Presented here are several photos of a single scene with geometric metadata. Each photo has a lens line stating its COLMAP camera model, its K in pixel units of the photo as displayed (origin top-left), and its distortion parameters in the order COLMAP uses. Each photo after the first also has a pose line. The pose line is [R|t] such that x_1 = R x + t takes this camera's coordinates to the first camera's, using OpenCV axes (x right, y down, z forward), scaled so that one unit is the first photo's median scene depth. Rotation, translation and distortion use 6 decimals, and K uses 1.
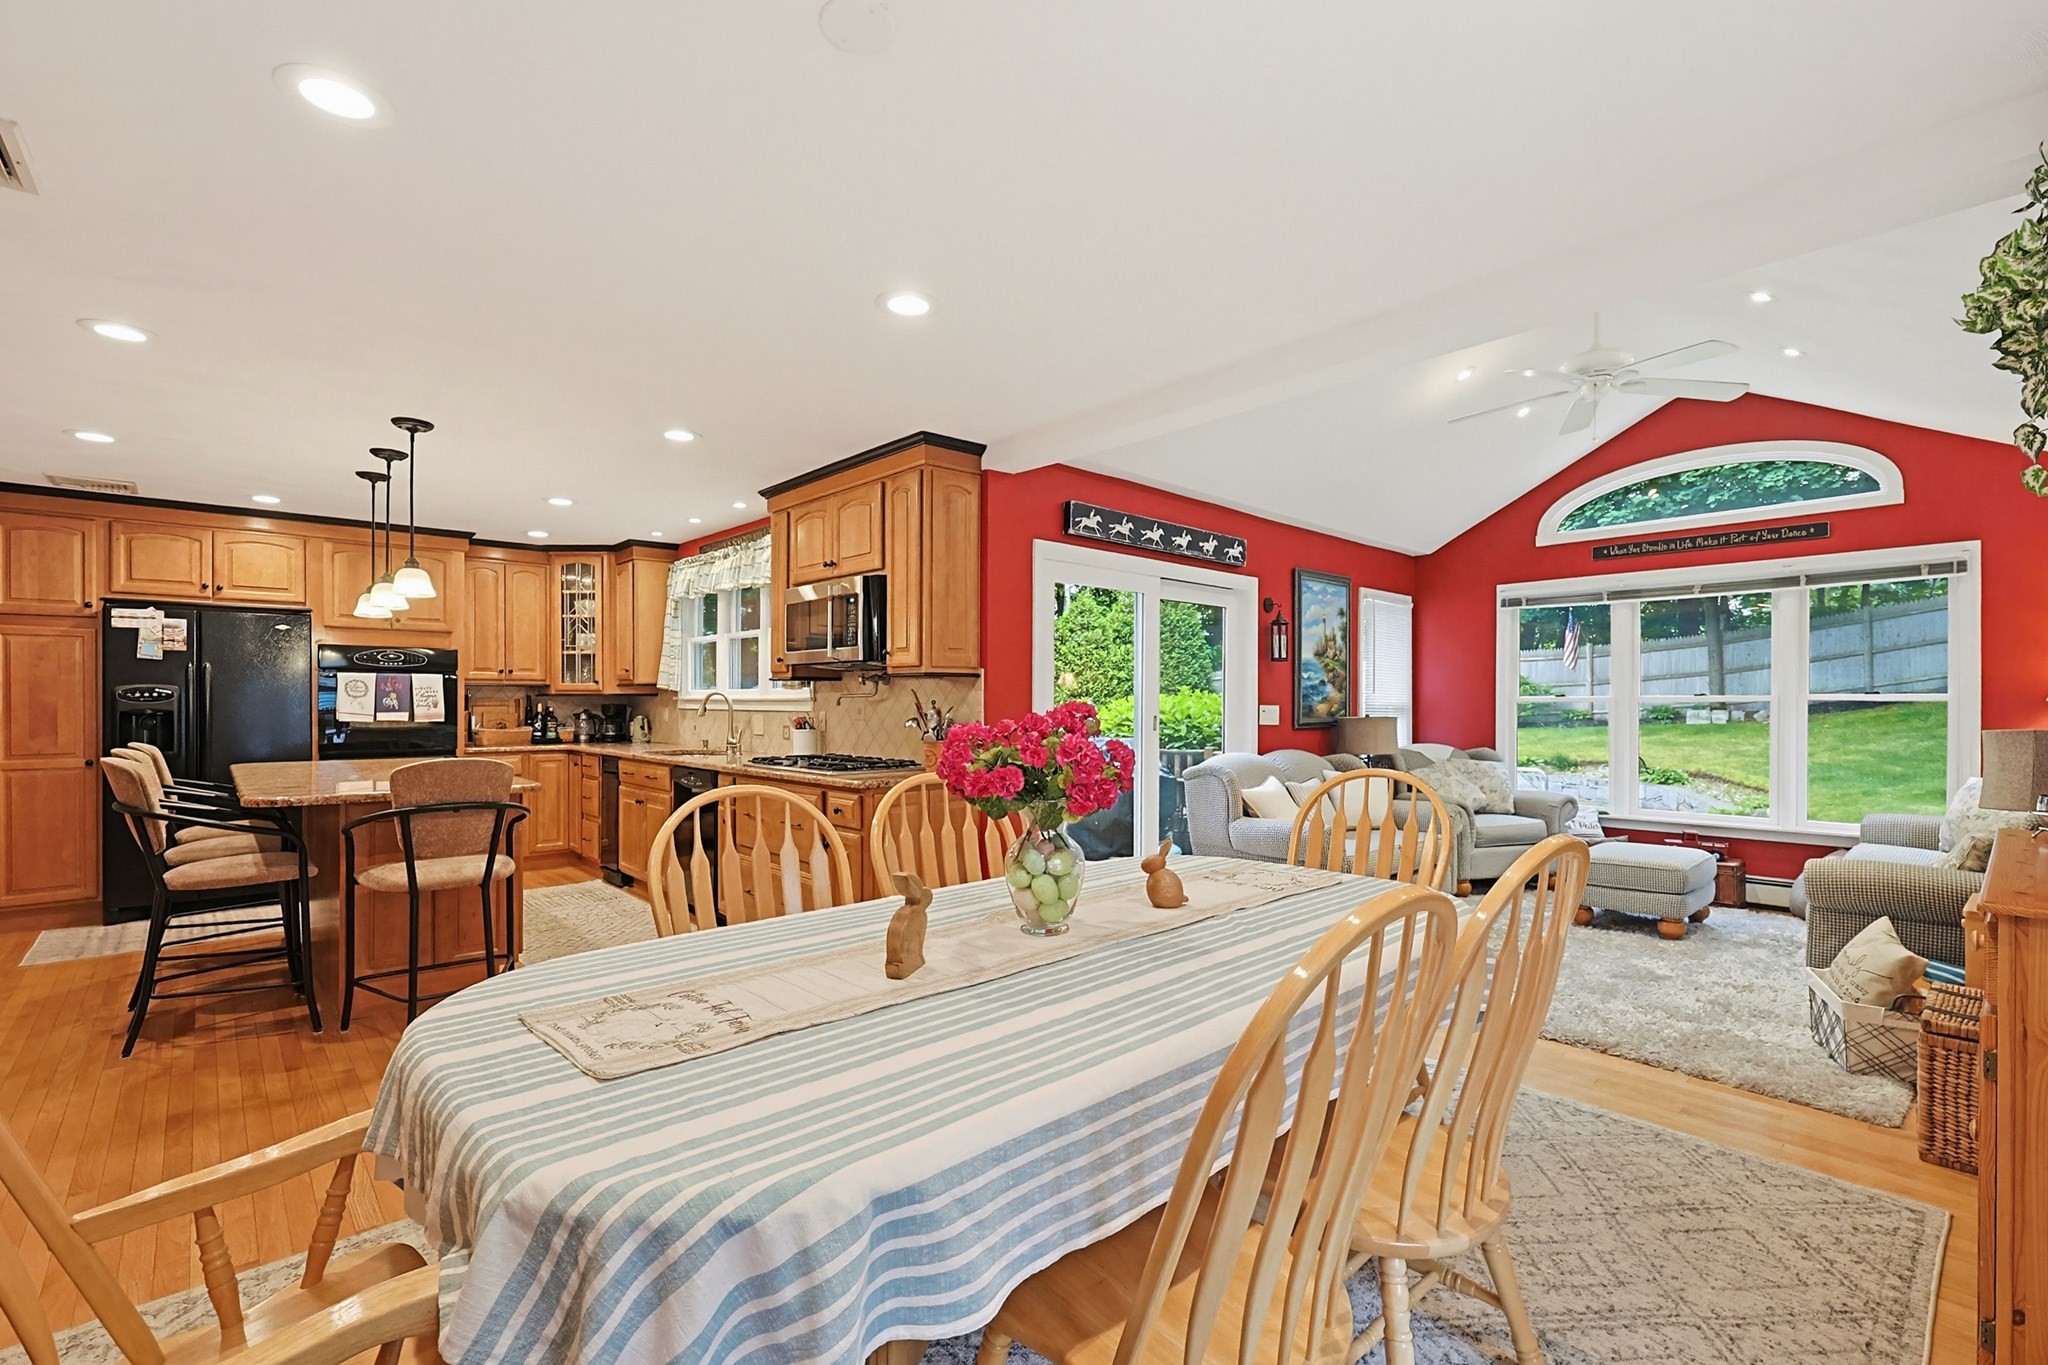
lens RADIAL K [[898.5, 0, 1030.2], [0, 898.5, 697.1], [0, 0, 1]] dist [-0.001625, -0.000571]
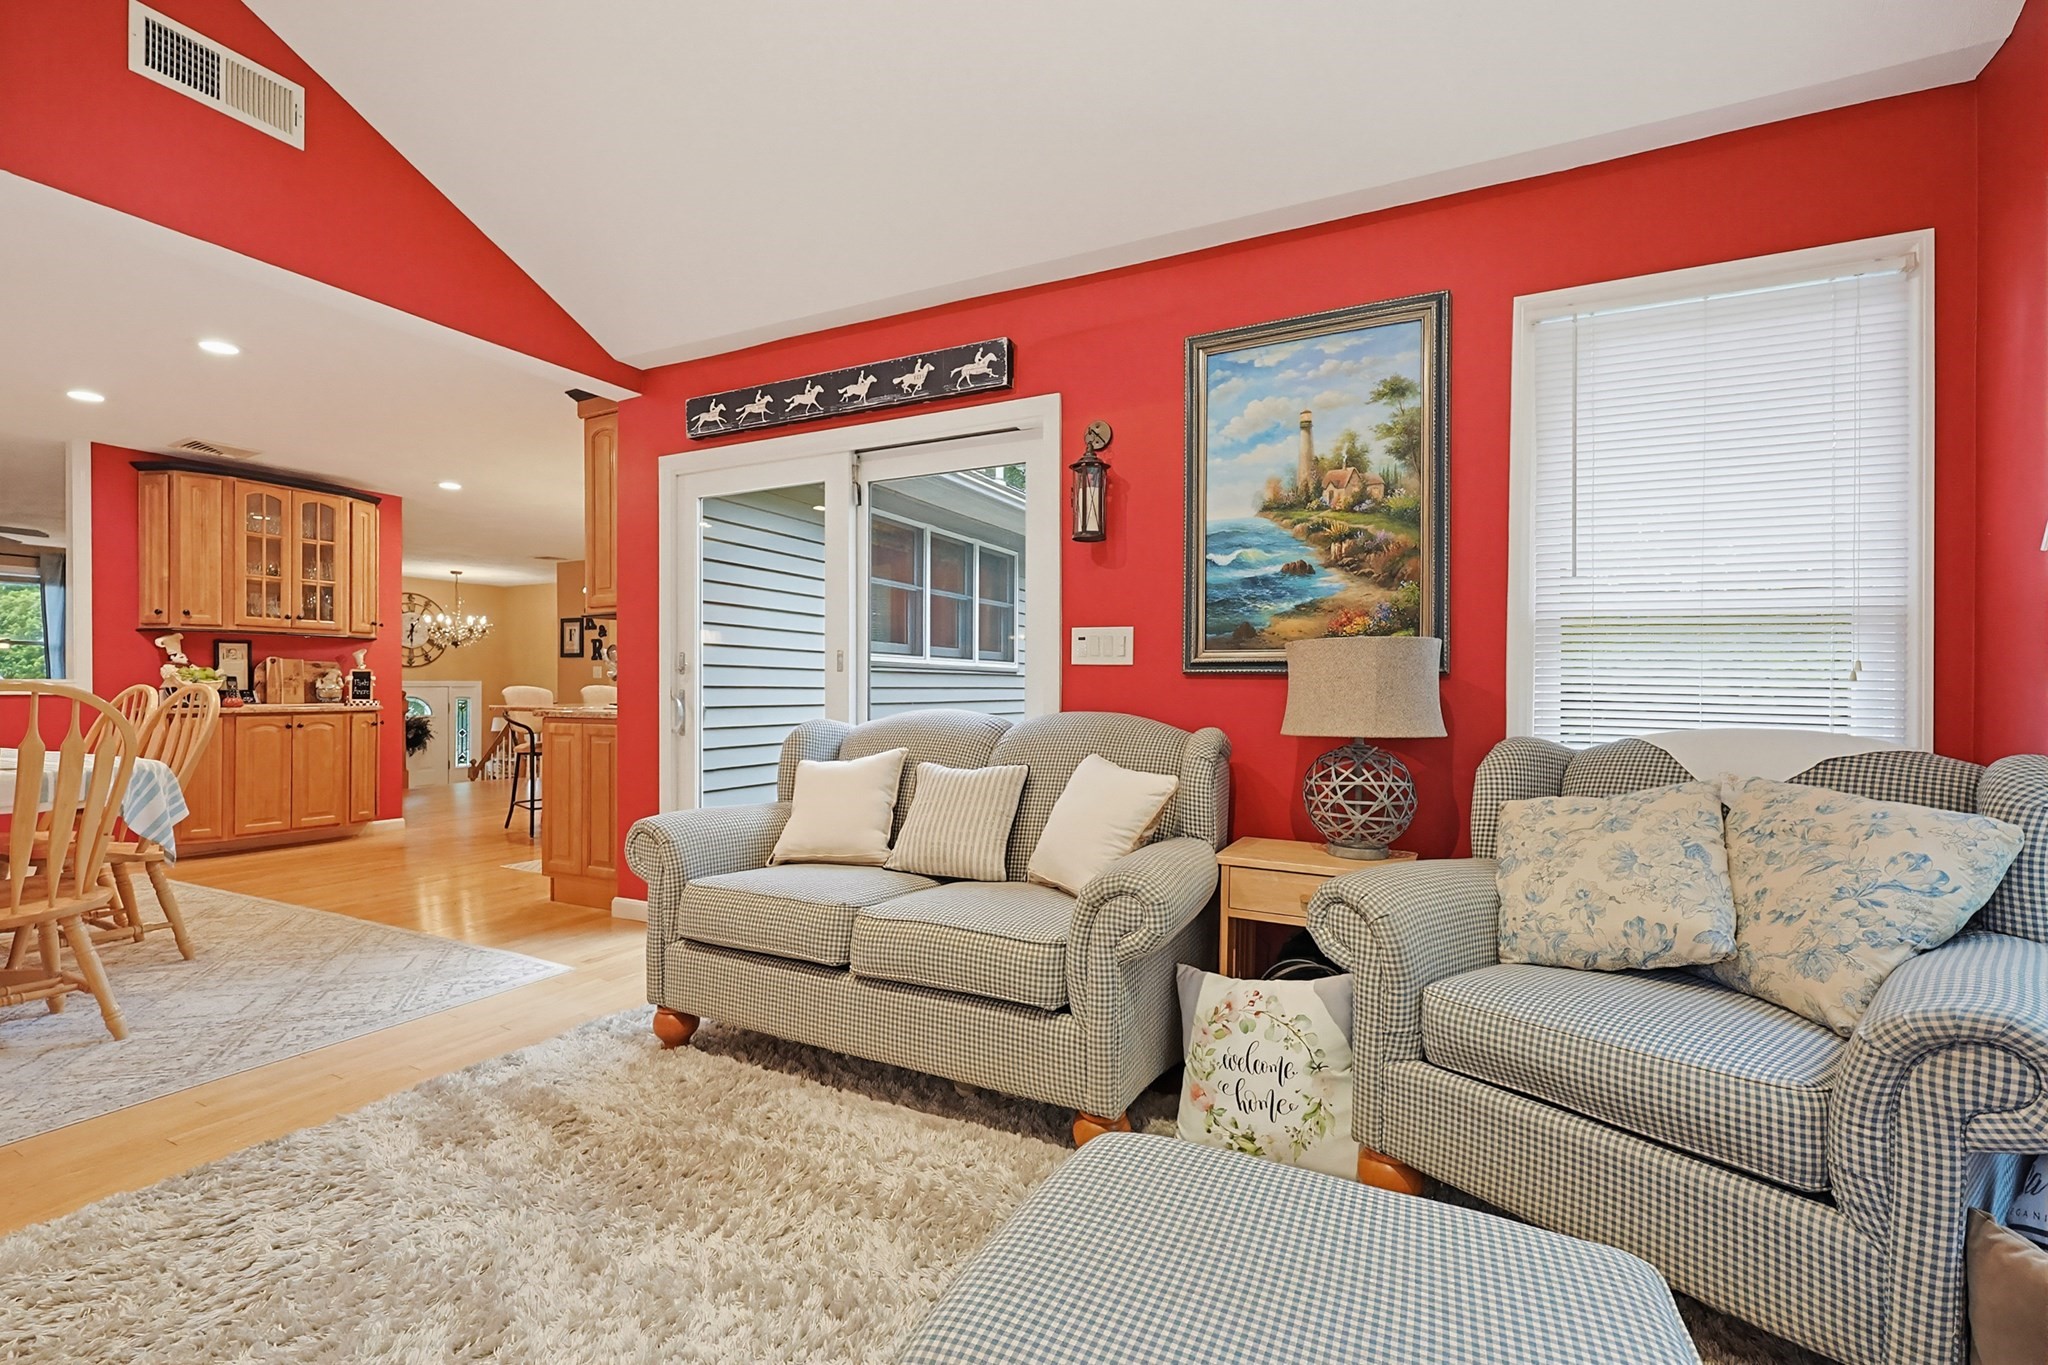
lens RADIAL K [[868.2, 0, 1024.0], [0, 868.2, 682.5], [0, 0, 1]] dist [-0.001332, 0.000269]
pose [[0.354527, -0.009771, -0.934995, 0.734178], [-0.000254, 0.999944, -0.010546, 0.047367], [0.935046, 0.003977, 0.354505, 0.795667]]
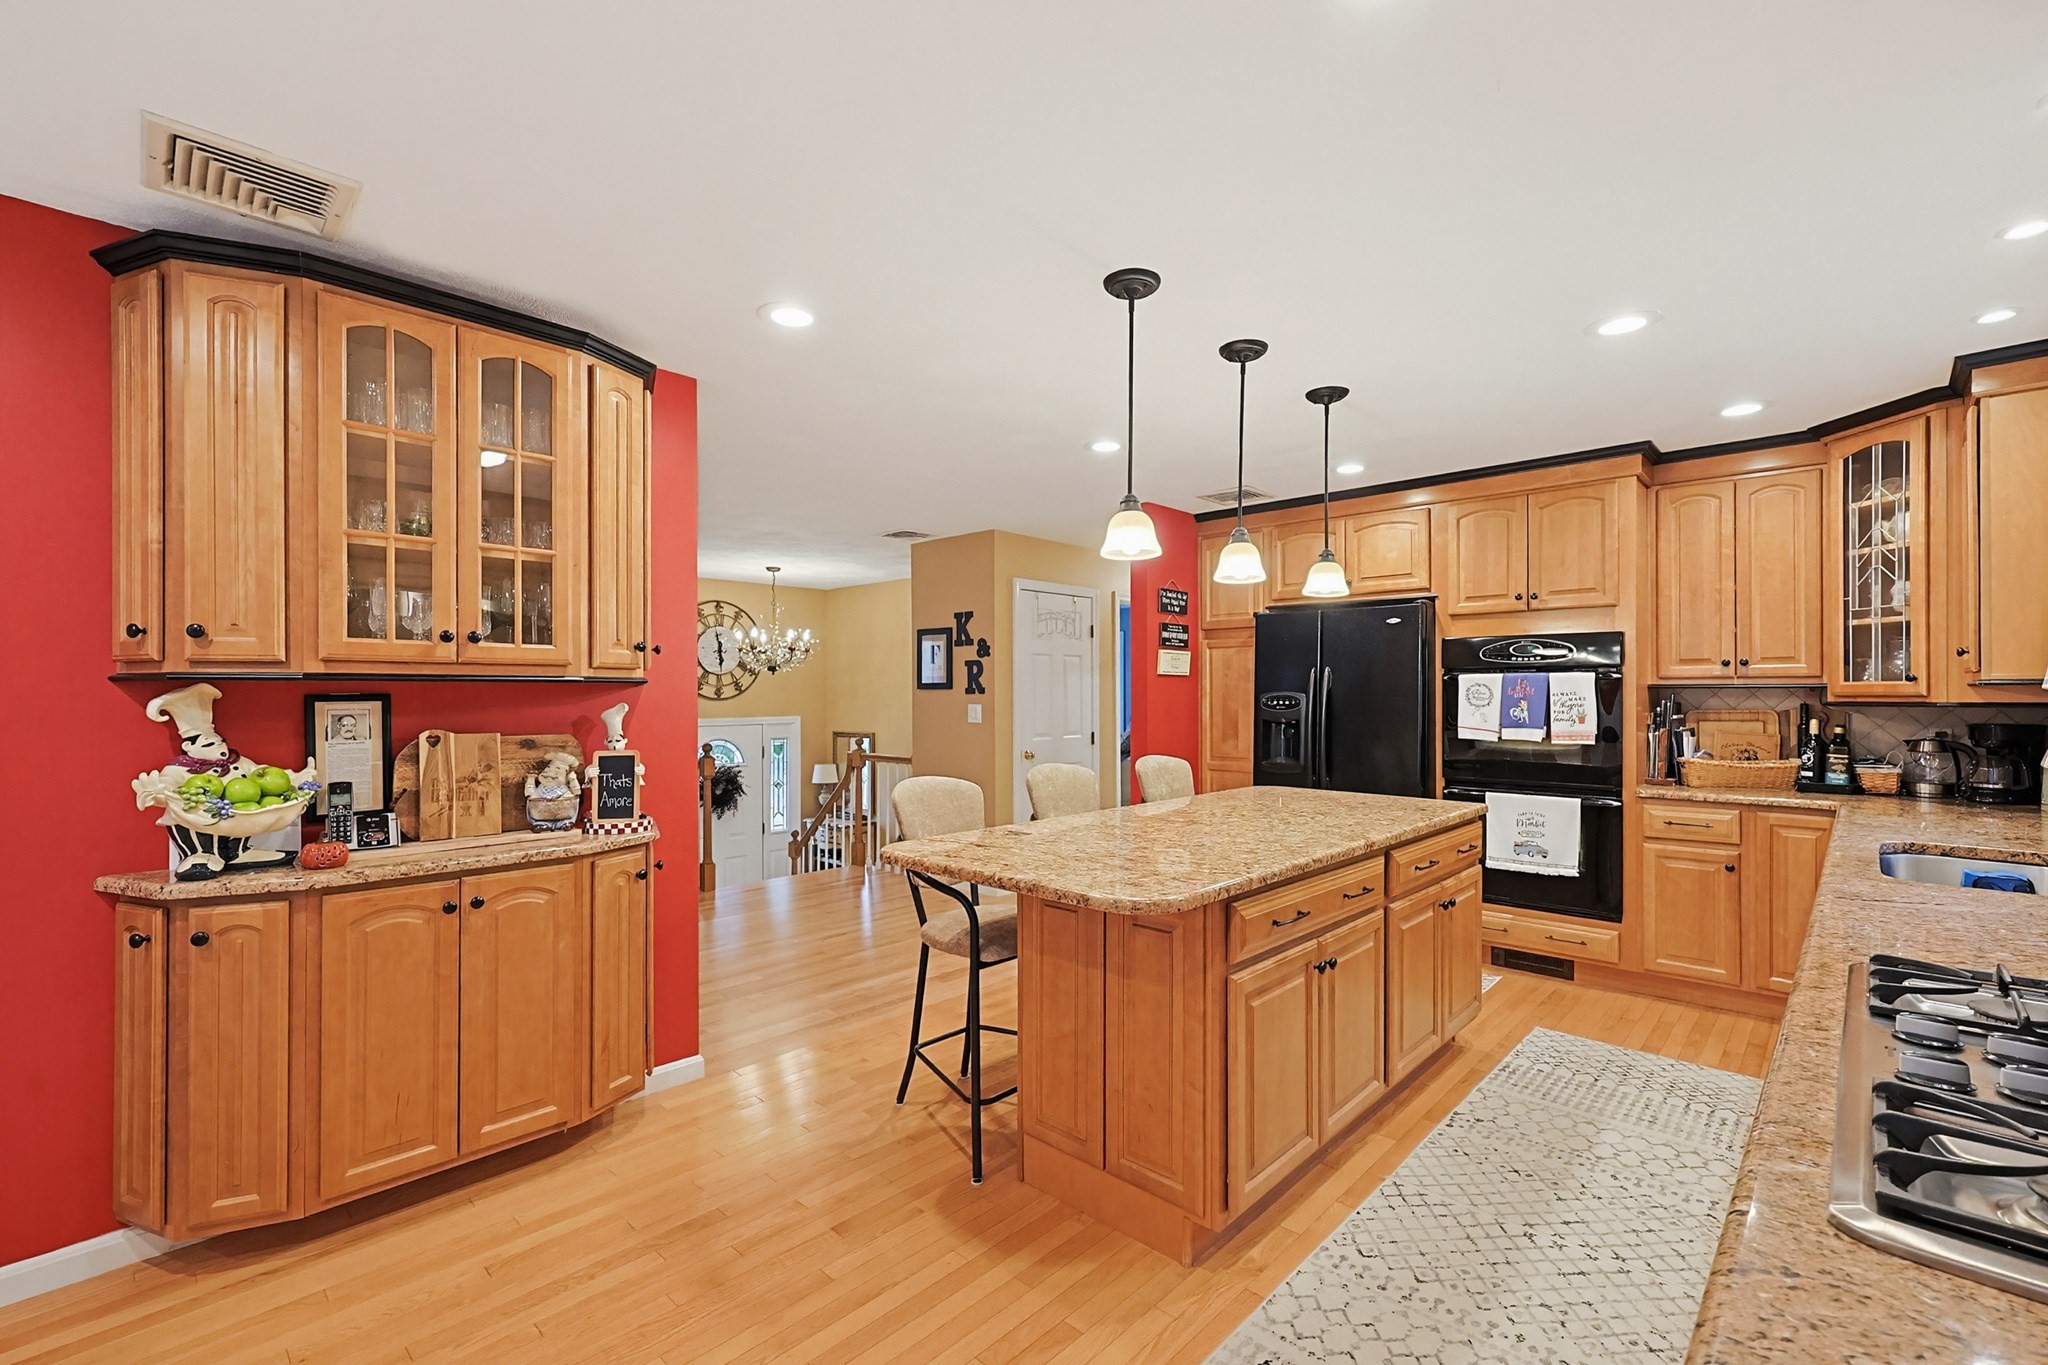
lens RADIAL K [[893.8, 0, 1024.0], [0, 893.8, 682.5], [0, 0, 1]] dist [-0.000967, 0.000031]
pose [[0.072875, -0.018866, -0.997163, -0.045791], [0.002172, 0.999822, -0.018758, -0.007268], [0.997339, -0.000799, 0.072903, 0.598945]]
